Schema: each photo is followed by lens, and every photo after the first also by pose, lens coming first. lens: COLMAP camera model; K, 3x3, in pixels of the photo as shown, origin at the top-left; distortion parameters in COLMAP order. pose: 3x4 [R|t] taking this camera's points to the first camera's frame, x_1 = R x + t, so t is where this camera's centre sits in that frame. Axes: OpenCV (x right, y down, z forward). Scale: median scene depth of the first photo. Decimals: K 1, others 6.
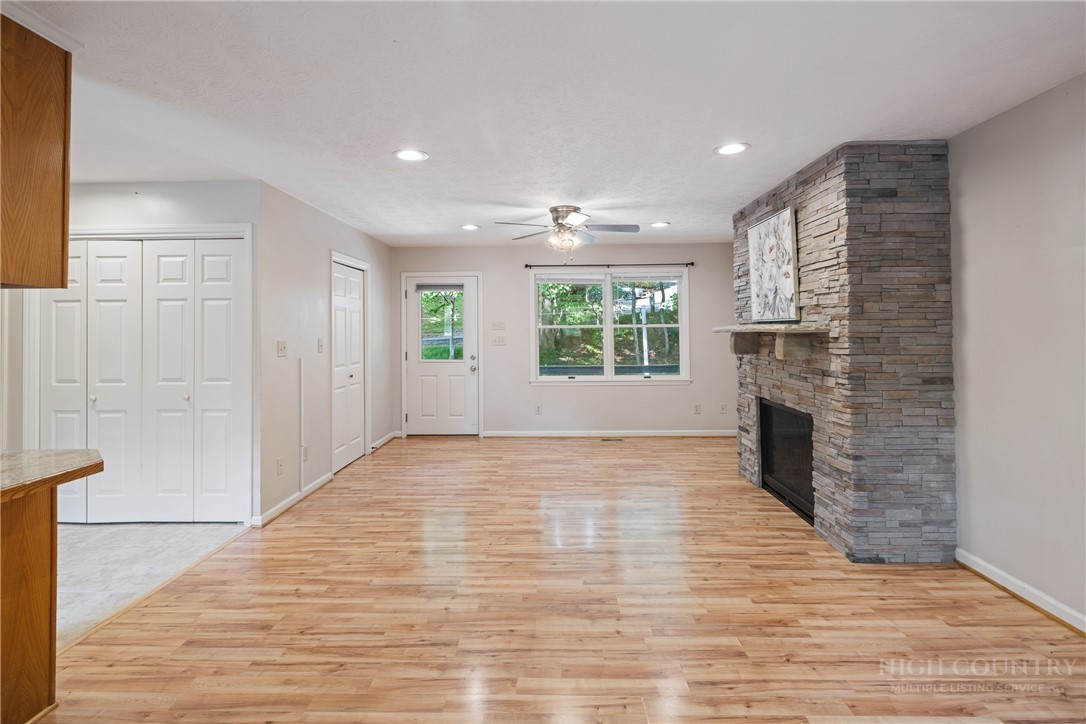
lens RADIAL K [[540.0, 0, 539.9], [0, 540.0, 326.3], [0, 0, 1]] dist [0.000624, -0.000093]
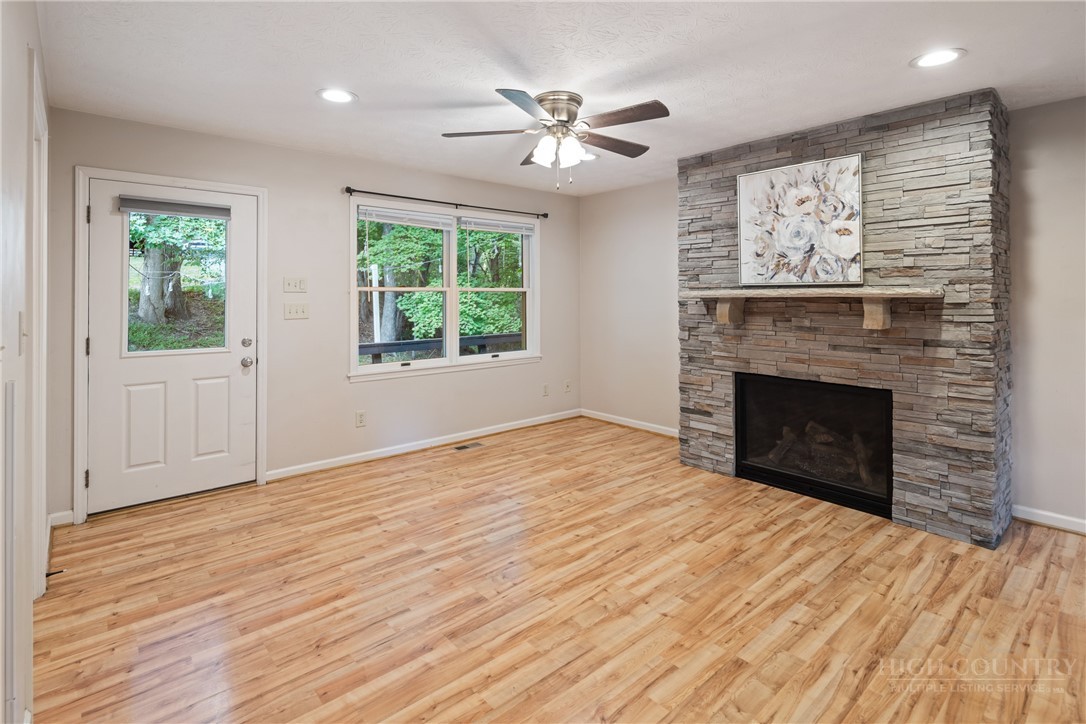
lens RADIAL K [[540.0, 0, 552.0], [0, 540.0, 295.4], [0, 0, 1]] dist [0.000624, -0.000093]
pose [[0.734998, 0.007218, 0.678030, -0.432804], [-0.009661, 0.999953, -0.000172, 0.011028], [-0.678000, -0.006424, 0.735034, 0.616214]]
